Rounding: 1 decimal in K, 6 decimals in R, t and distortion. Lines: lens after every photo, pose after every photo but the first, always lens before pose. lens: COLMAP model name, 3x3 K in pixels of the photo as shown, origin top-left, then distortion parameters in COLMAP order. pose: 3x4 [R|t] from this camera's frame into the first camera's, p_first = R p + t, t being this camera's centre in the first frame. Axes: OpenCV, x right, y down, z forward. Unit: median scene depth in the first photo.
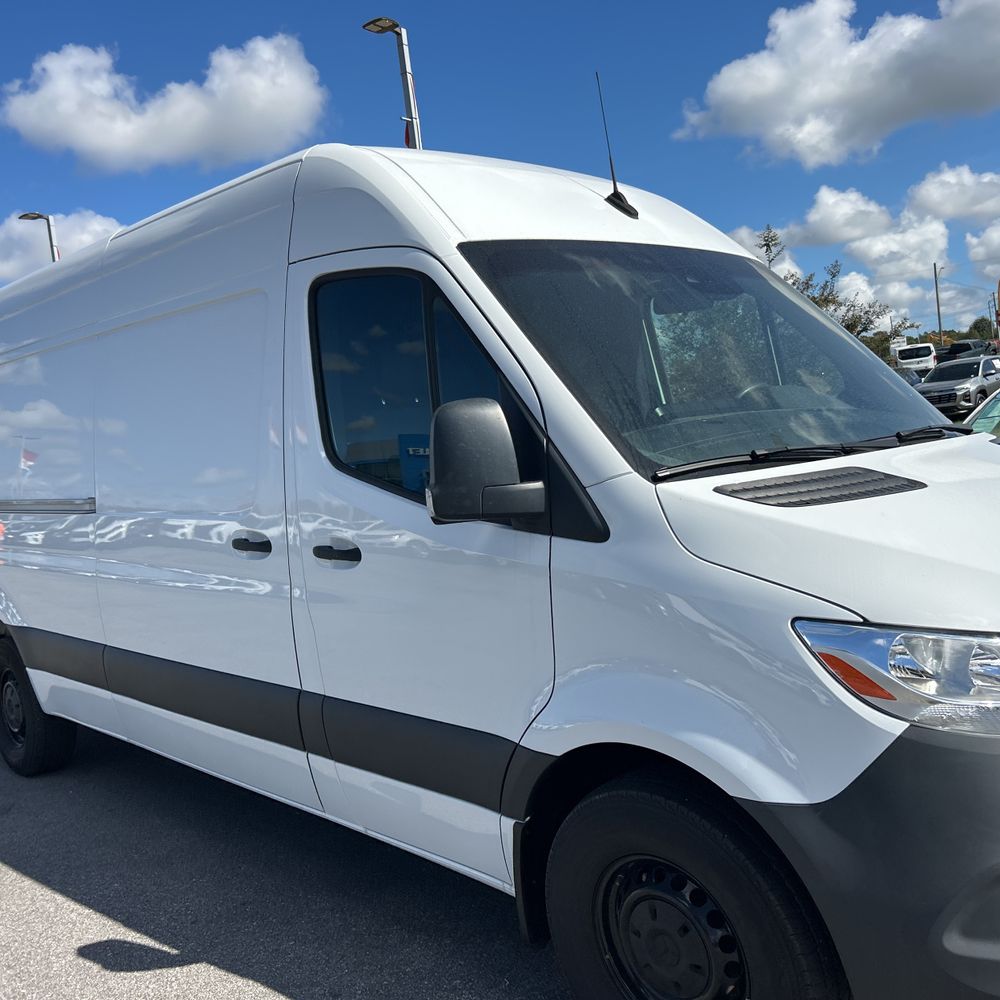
lens RADIAL K [[1014.6, 0, 494.8], [0, 1014.6, 497.1], [0, 0, 1]] dist [0.024102, 0.000000]
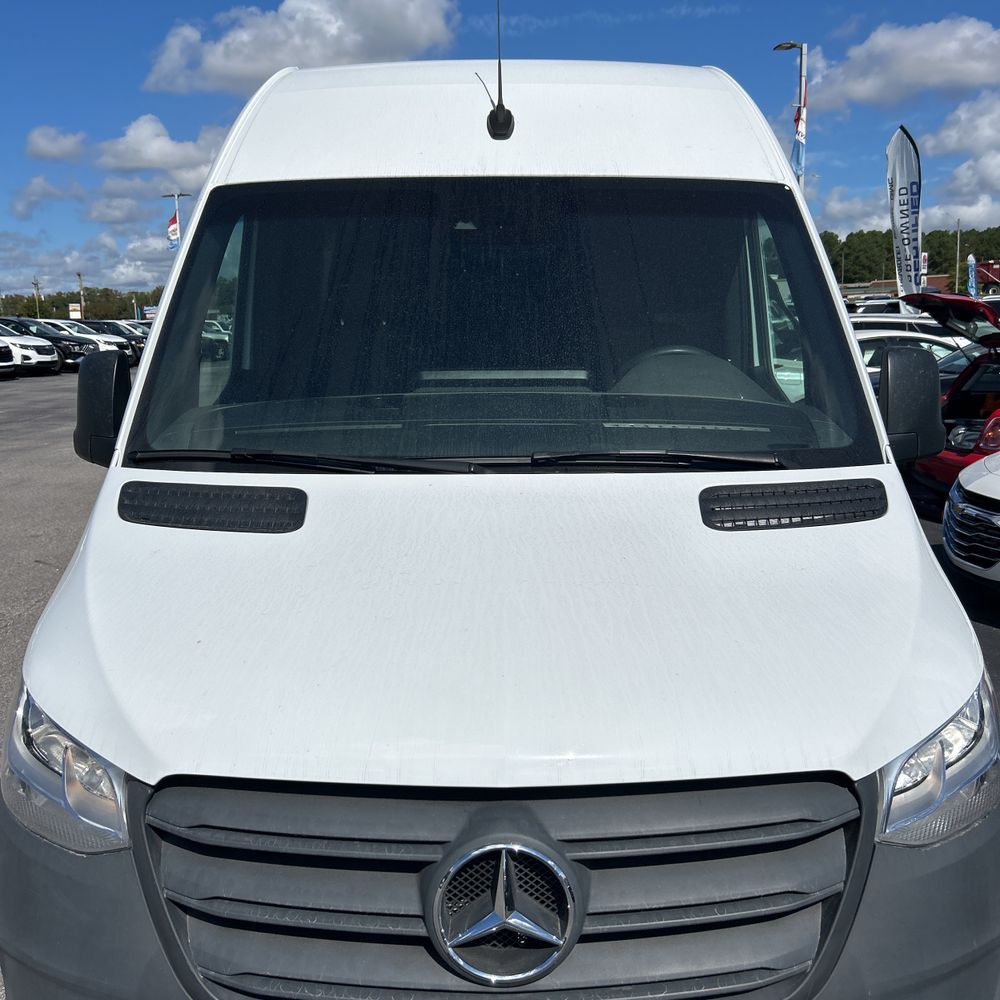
lens RADIAL K [[1014.6, 0, 509.3], [0, 1014.6, 493.3], [0, 0, 1]] dist [0.024102, 0.000000]
pose [[0.728022, 0.210158, -0.652547, 0.746980], [-0.101537, 0.974410, 0.200536, -0.154121], [0.677993, -0.079737, 0.730731, 0.351189]]
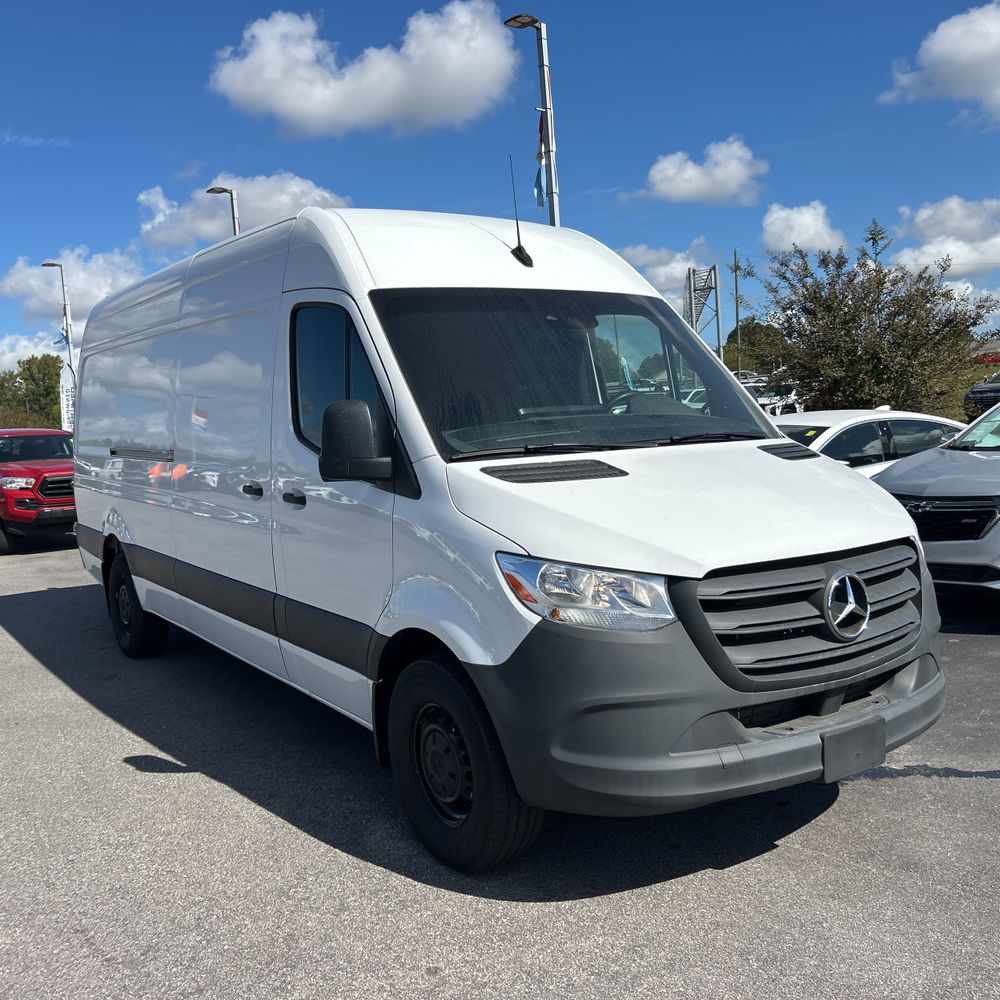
lens RADIAL K [[1014.6, 0, 501.3], [0, 1014.6, 495.8], [0, 0, 1]] dist [0.024102, 0.000000]
pose [[0.985564, 0.062809, -0.157224, 0.326043], [-0.057984, 0.997700, 0.035096, -0.015034], [0.159067, -0.025473, 0.986939, -0.341427]]
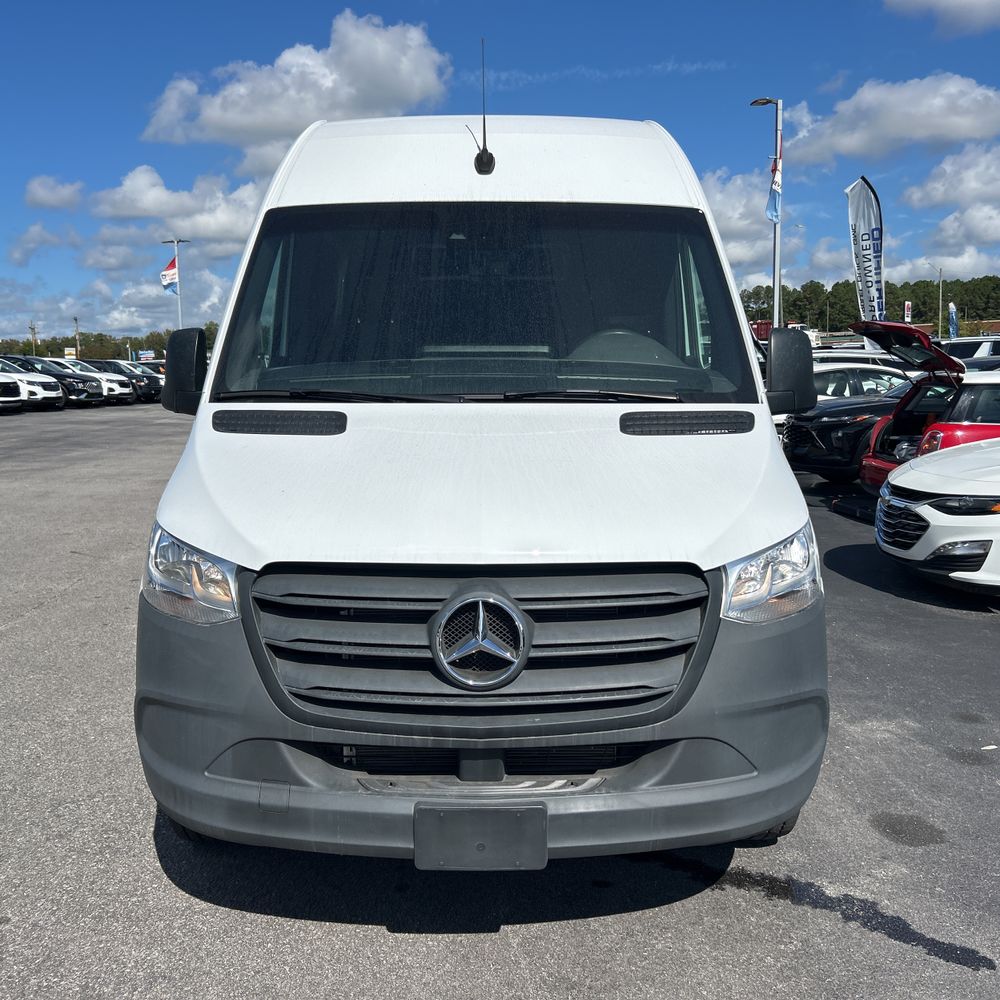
lens RADIAL K [[1014.6, 0, 495.6], [0, 1014.6, 497.0], [0, 0, 1]] dist [0.024102, 0.000000]
pose [[0.725208, 0.186547, -0.662777, 0.943679], [-0.106017, 0.981372, 0.160216, -0.103098], [0.680319, -0.045925, 0.731476, 0.161964]]
